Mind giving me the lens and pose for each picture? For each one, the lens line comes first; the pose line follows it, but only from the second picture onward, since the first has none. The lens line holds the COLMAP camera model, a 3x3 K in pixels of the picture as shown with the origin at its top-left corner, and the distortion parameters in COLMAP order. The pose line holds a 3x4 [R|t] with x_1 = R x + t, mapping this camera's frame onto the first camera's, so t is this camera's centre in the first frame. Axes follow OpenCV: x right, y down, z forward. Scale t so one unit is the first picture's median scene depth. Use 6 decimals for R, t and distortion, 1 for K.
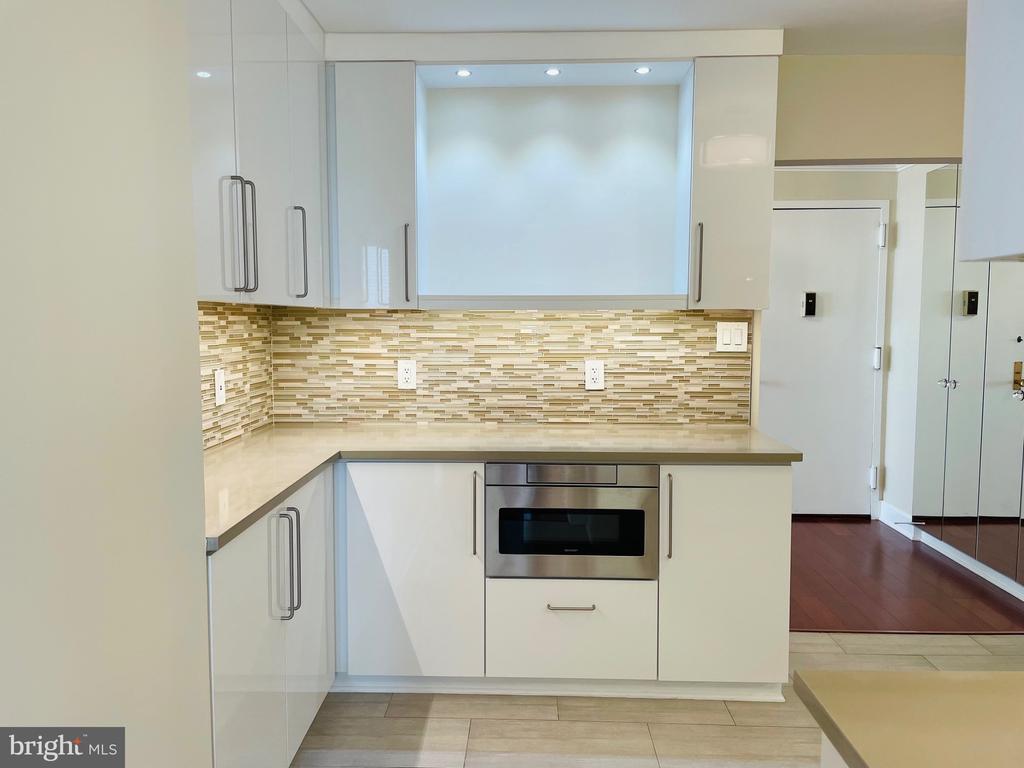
lens RADIAL K [[786.7, 0, 499.3], [0, 786.7, 381.0], [0, 0, 1]] dist [0.064517, -0.087867]
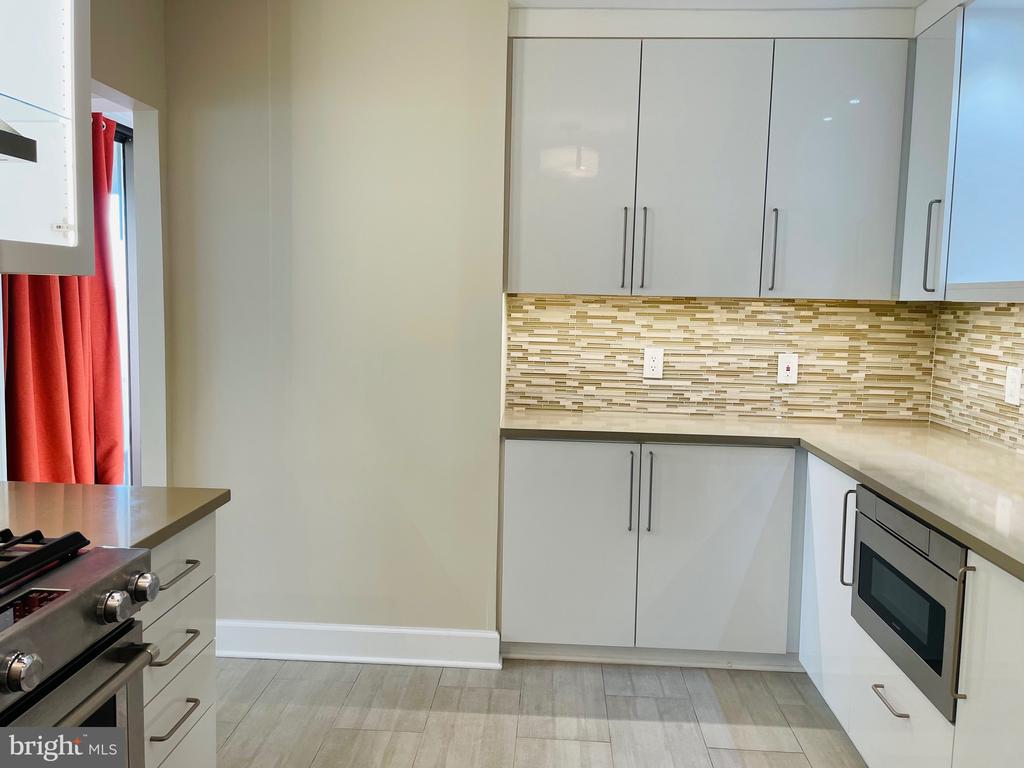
lens RADIAL K [[786.7, 0, 517.4], [0, 786.7, 375.6], [0, 0, 1]] dist [0.064517, -0.087867]
pose [[-0.024381, 0.093755, -0.995297, 0.677465], [-0.099337, 0.990438, 0.095731, -0.044553], [0.994755, 0.101203, -0.014835, 0.523603]]
